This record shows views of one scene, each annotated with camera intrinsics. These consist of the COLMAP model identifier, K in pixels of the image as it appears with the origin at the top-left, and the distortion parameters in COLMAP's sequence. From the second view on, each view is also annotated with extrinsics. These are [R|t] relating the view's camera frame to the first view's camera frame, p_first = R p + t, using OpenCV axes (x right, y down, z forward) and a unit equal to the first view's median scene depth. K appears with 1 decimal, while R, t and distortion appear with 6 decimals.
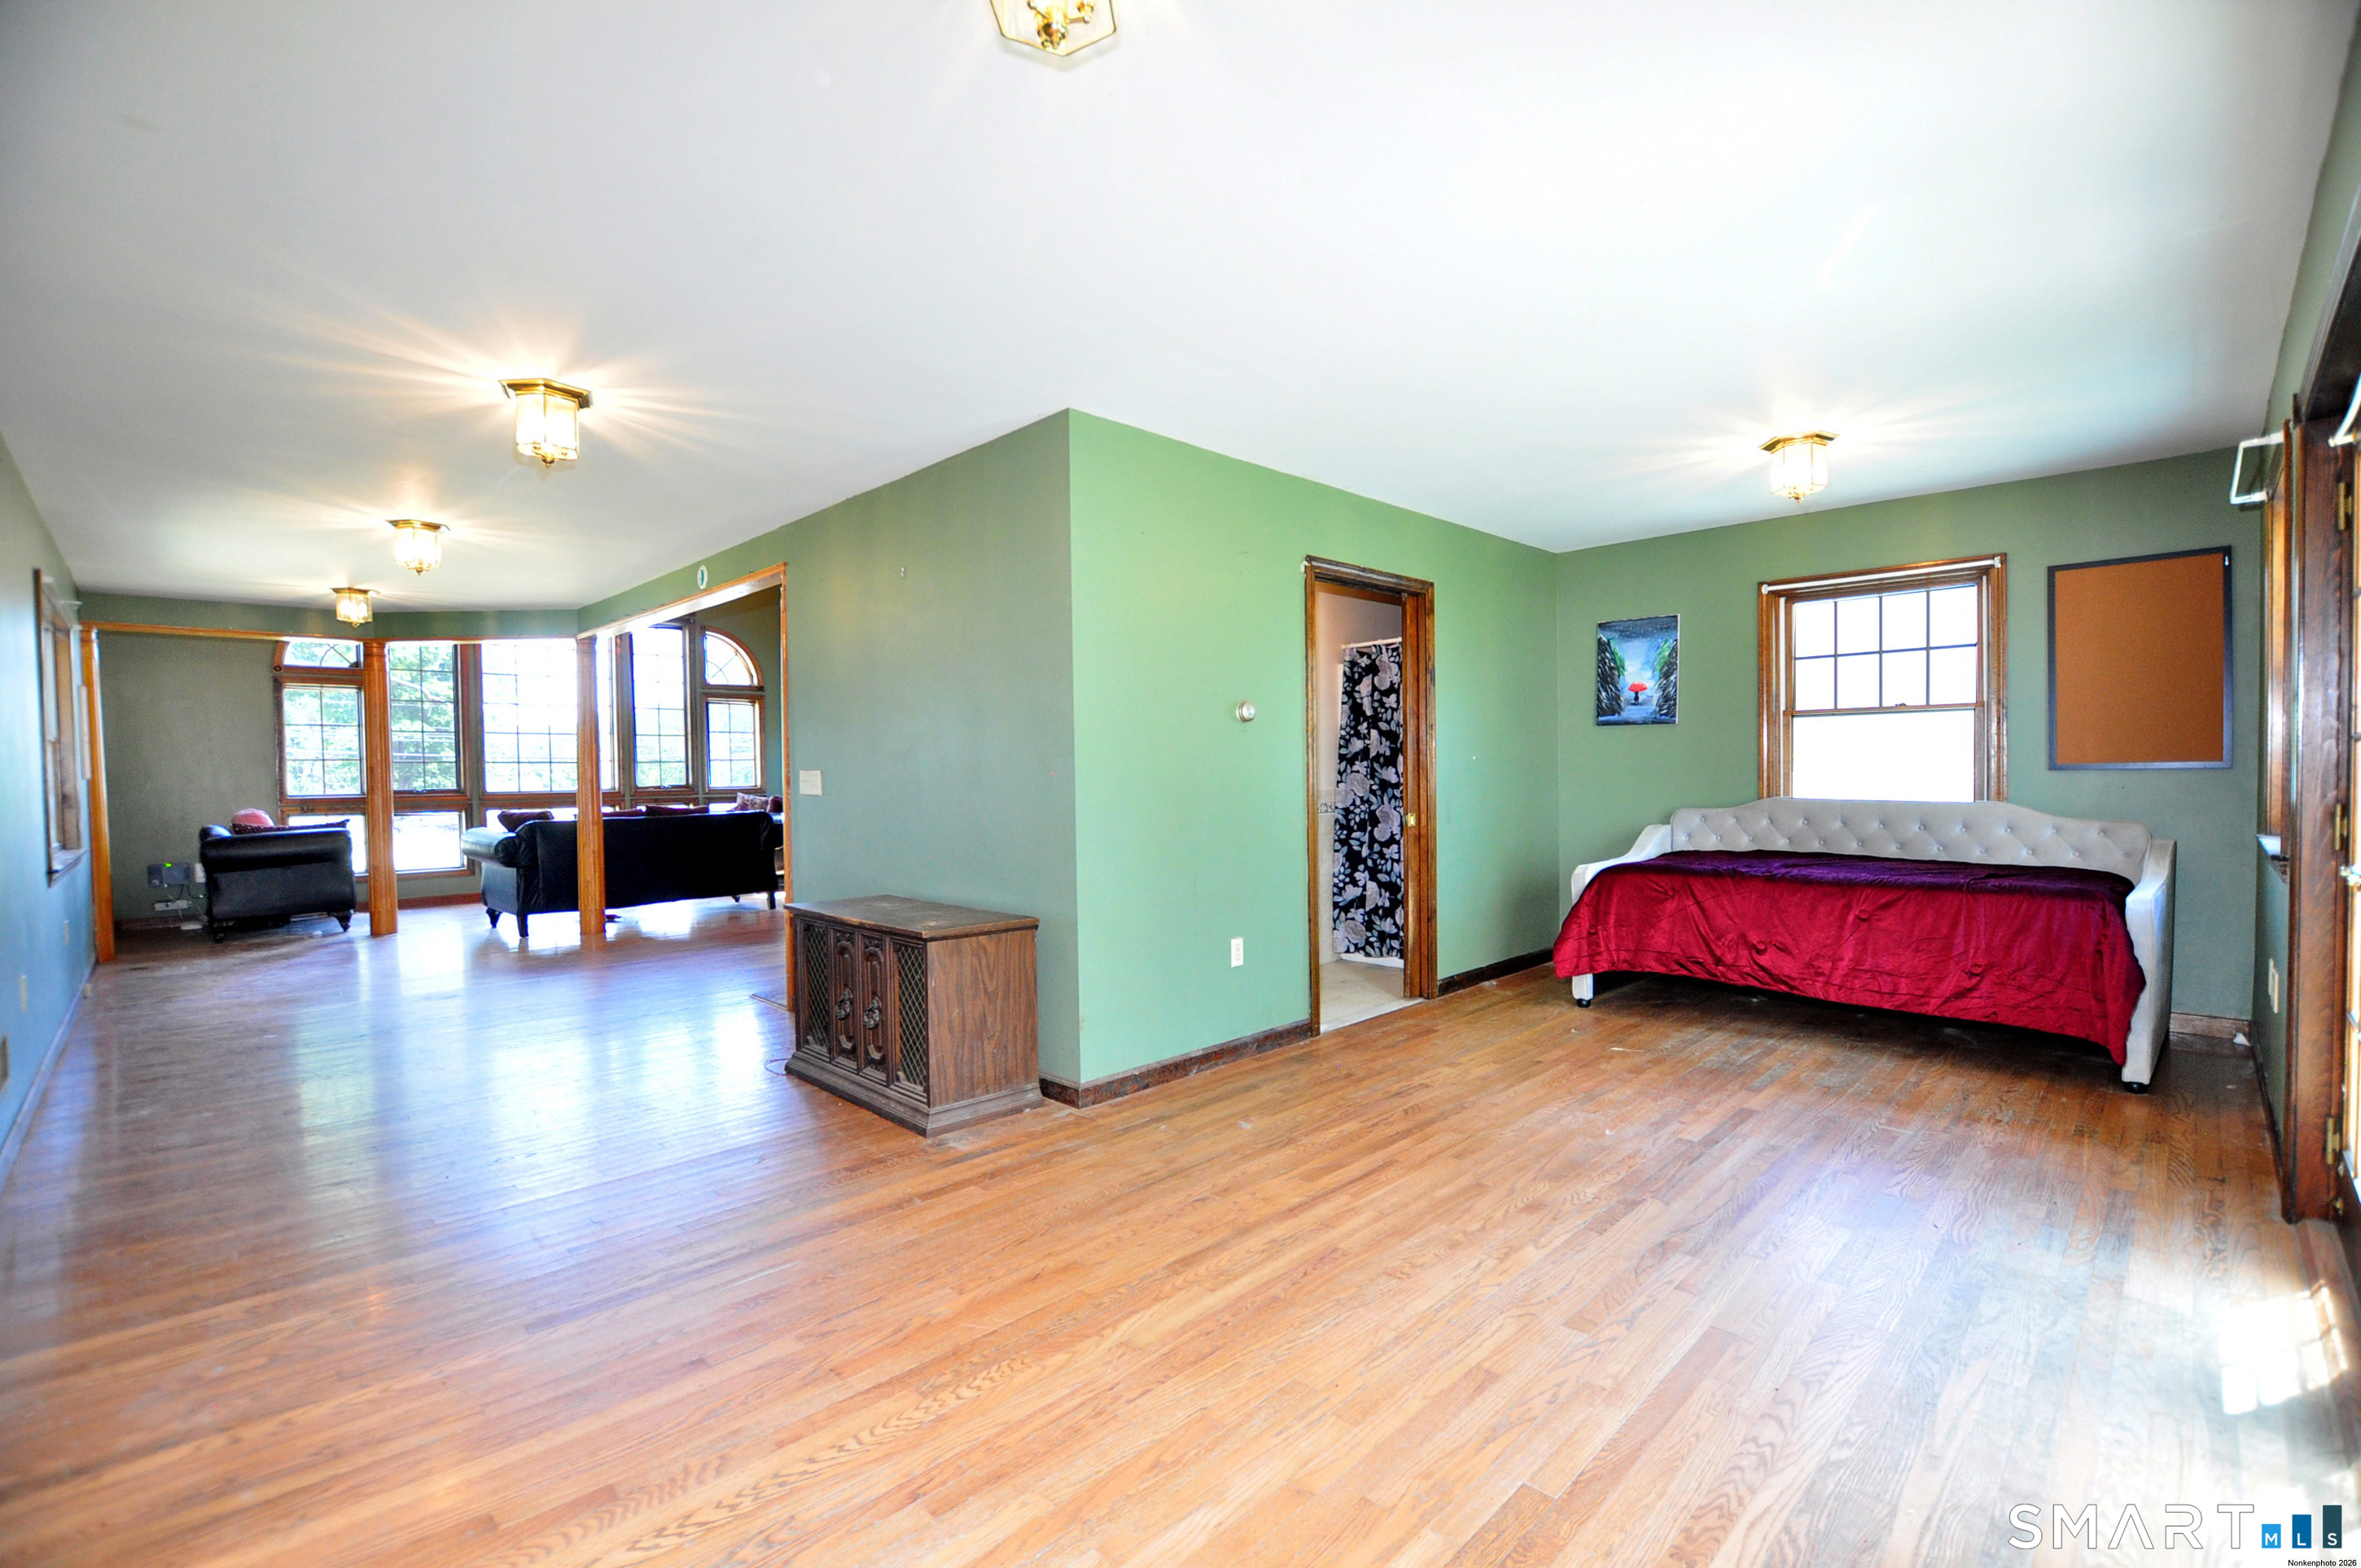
lens RADIAL K [[1057.1, 0, 1172.8], [0, 1057.1, 800.4], [0, 0, 1]] dist [-0.041727, 0.008319]
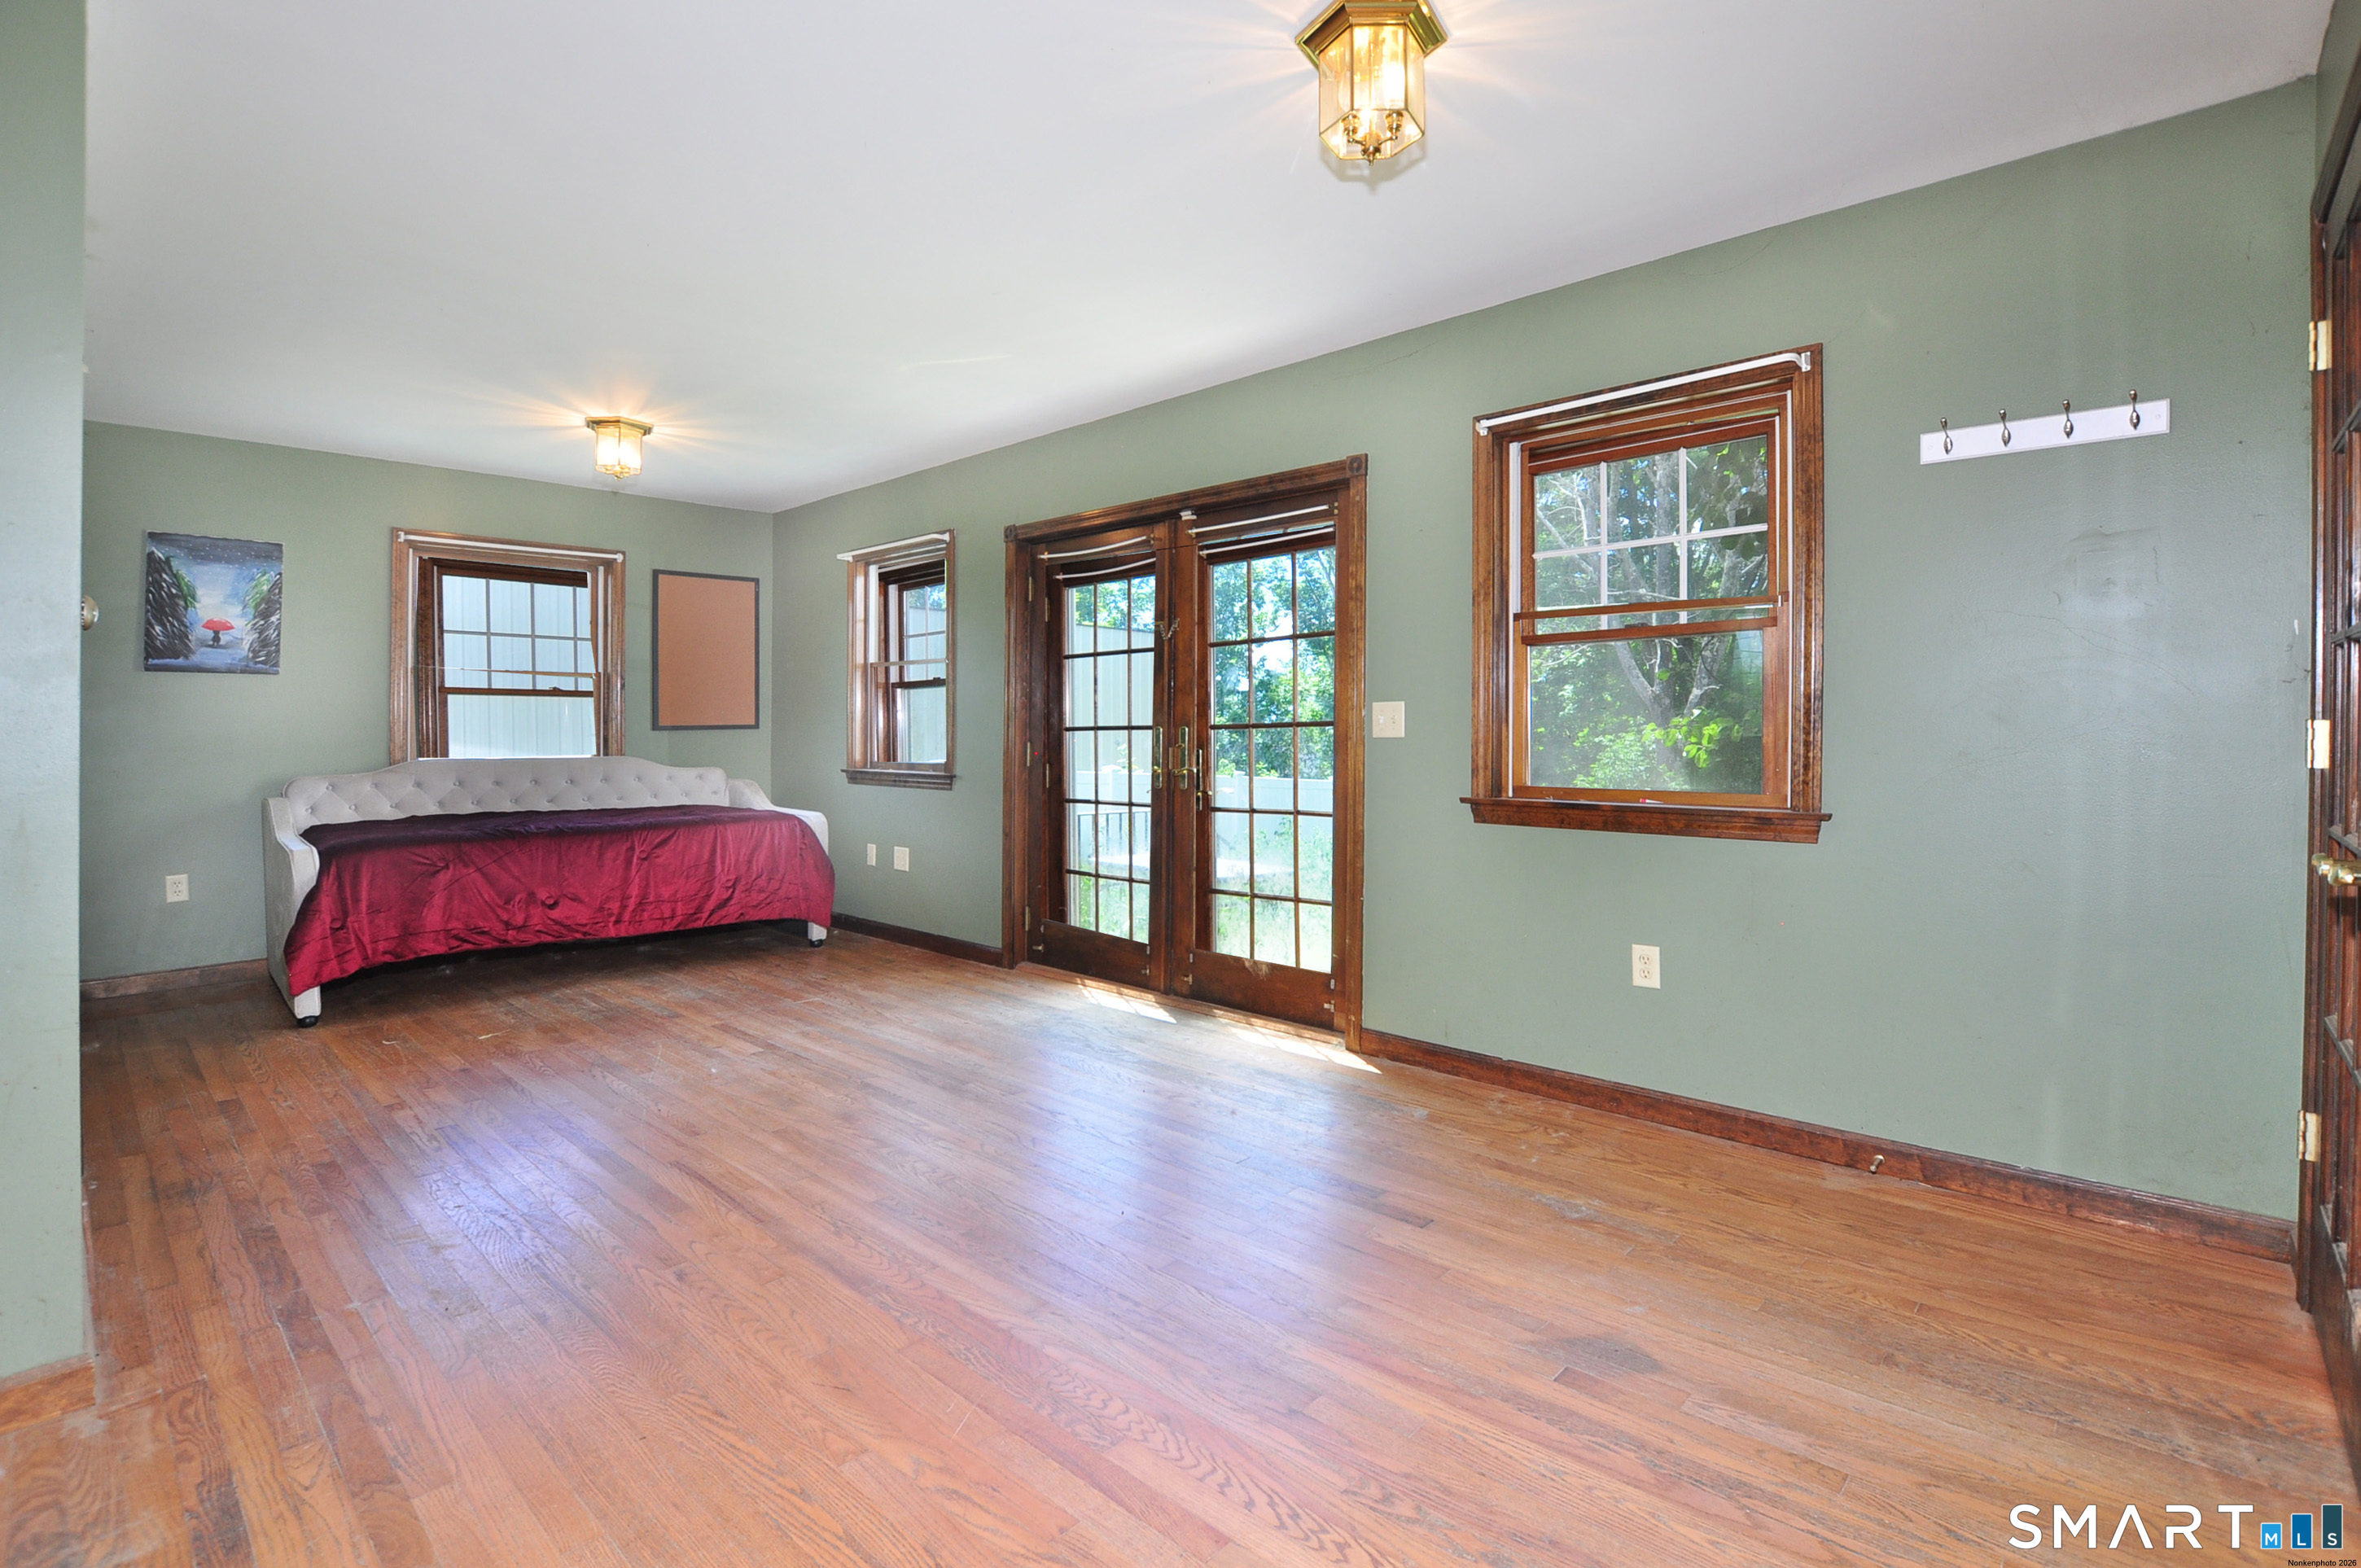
lens RADIAL K [[1053.7, 0, 1181.3], [0, 1053.7, 744.3], [0, 0, 1]] dist [-0.029114, 0.000347]
pose [[-0.037586, -0.002773, 0.999290, -0.381073], [0.037204, 0.999299, 0.004172, 0.005015], [-0.998601, 0.037335, -0.037456, 0.341885]]
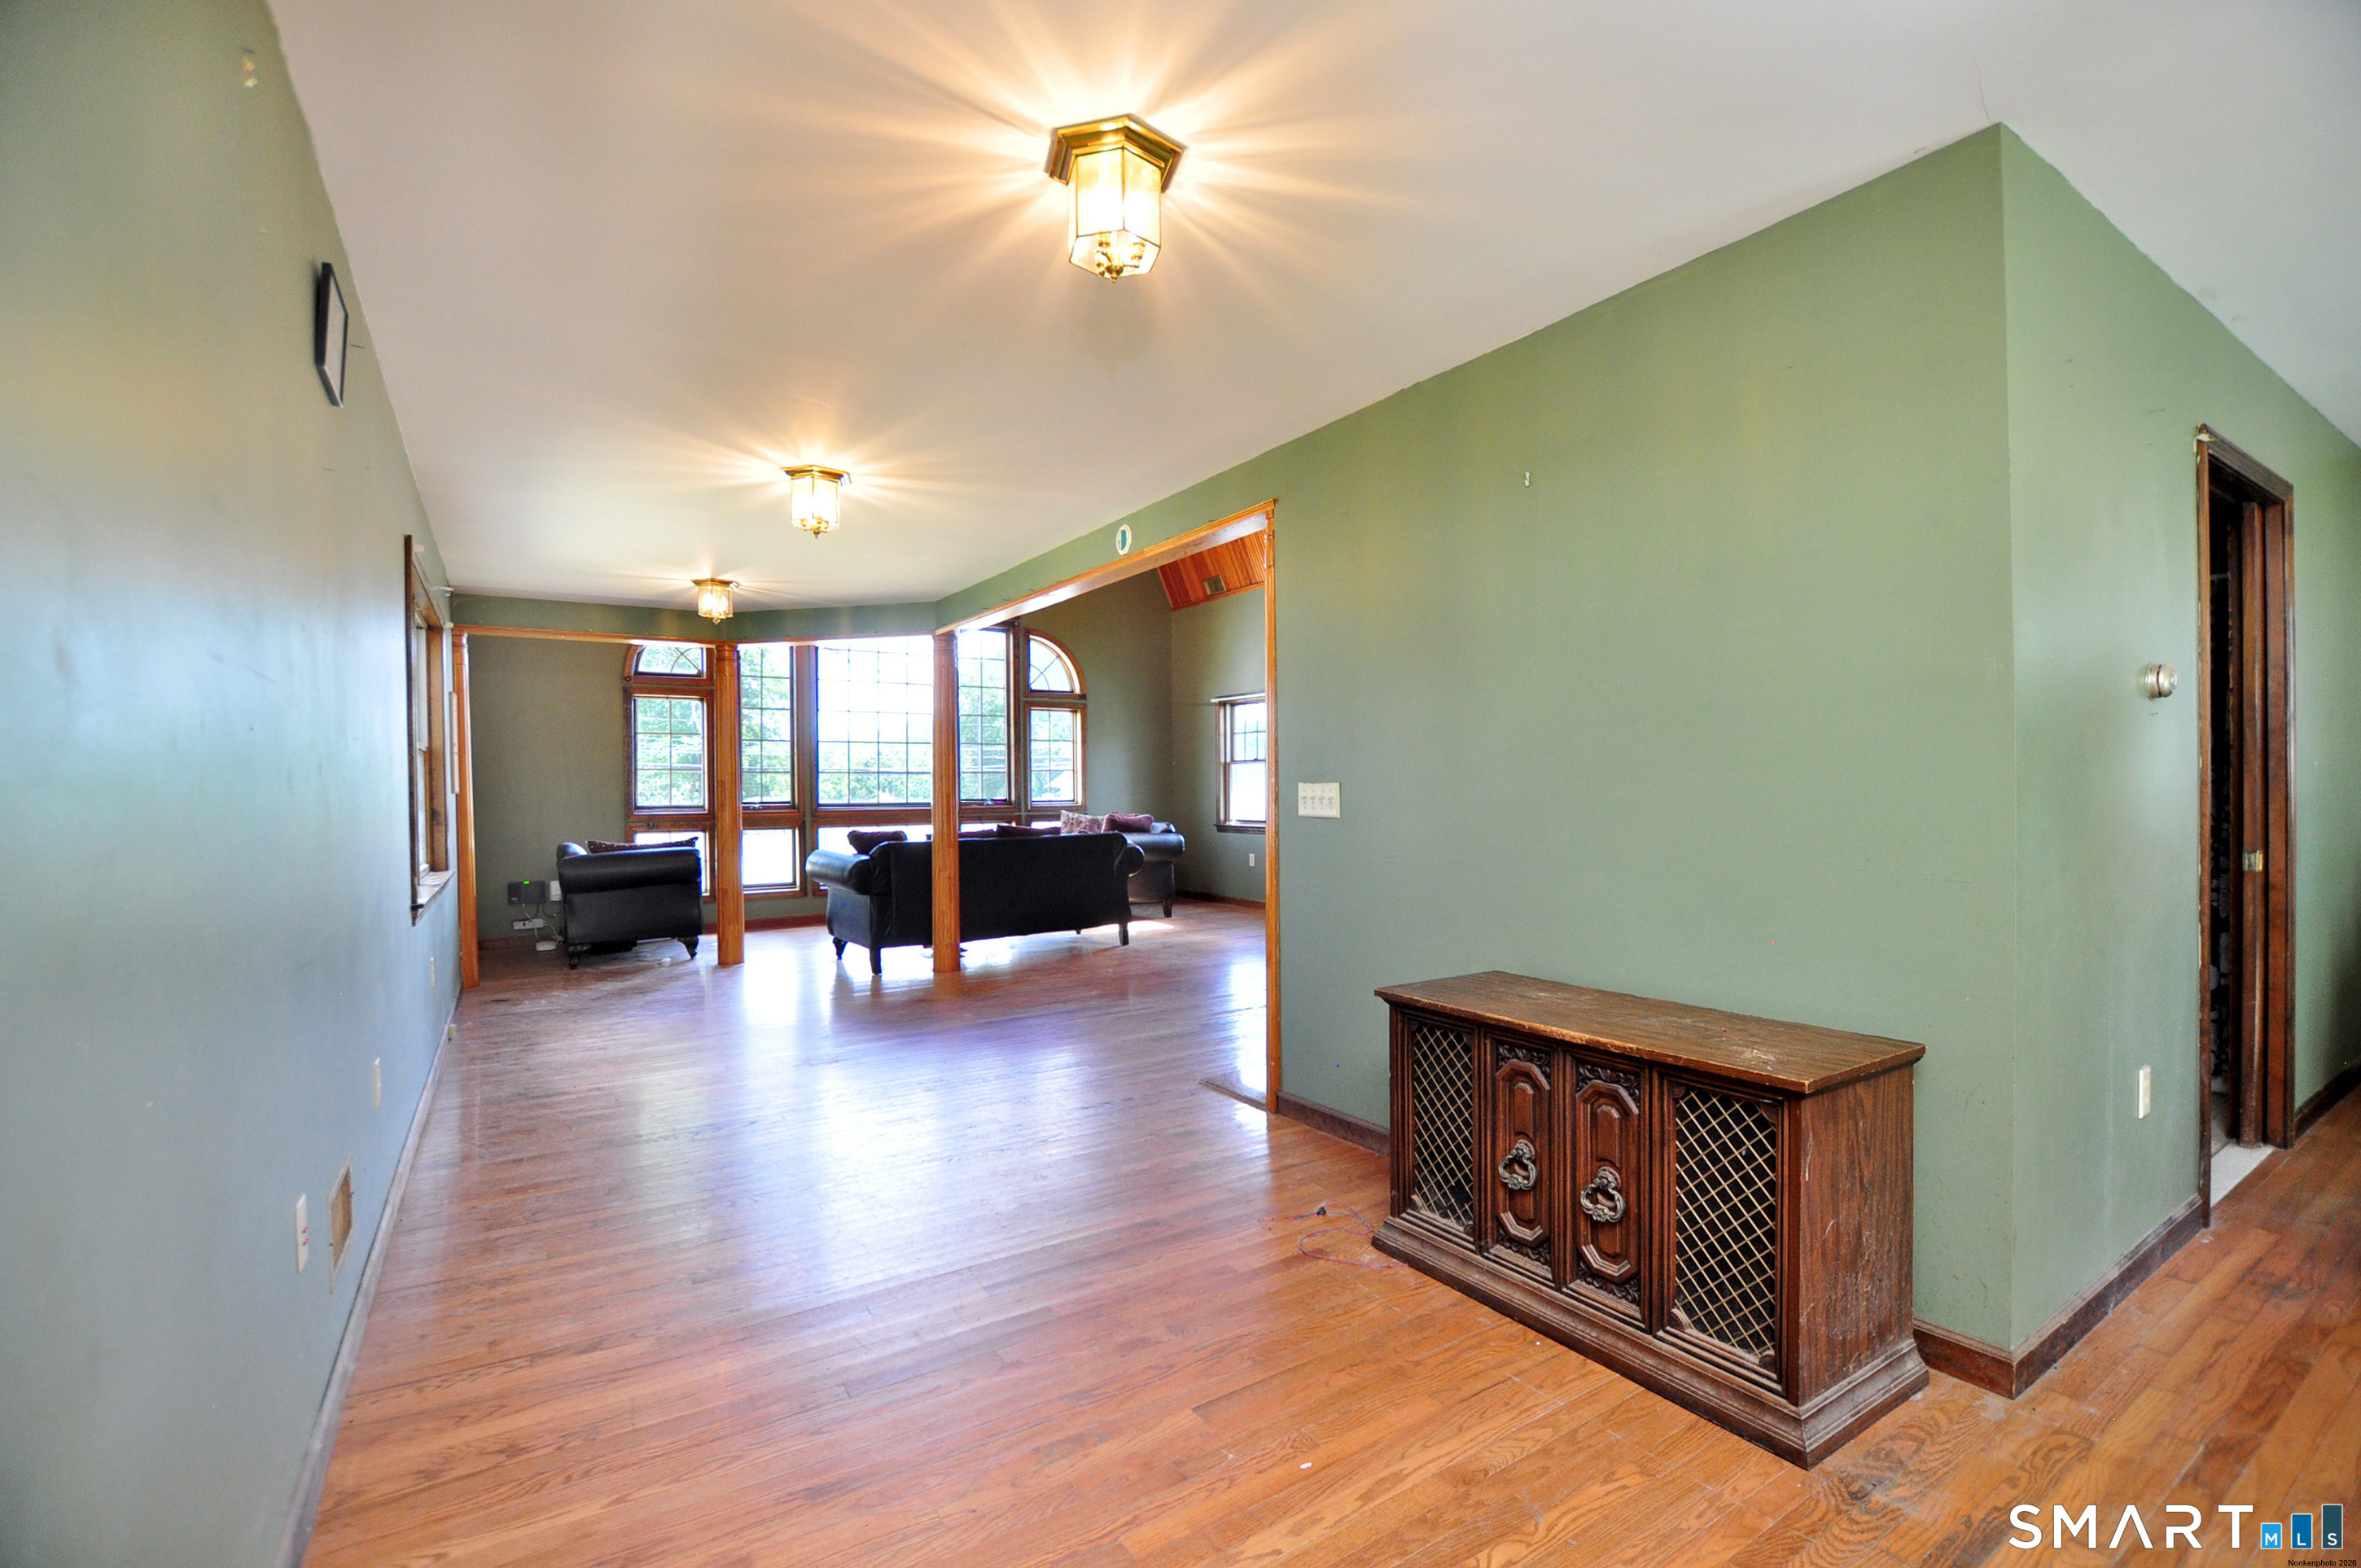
lens RADIAL K [[1046.4, 0, 1155.1], [0, 1046.4, 800.1], [0, 0, 1]] dist [-0.027623, 0.000402]
pose [[0.975302, 0.002981, -0.220854, -0.273682], [-0.006543, 0.999860, -0.015399, -0.004641], [0.220778, 0.016463, 0.975185, 0.257119]]
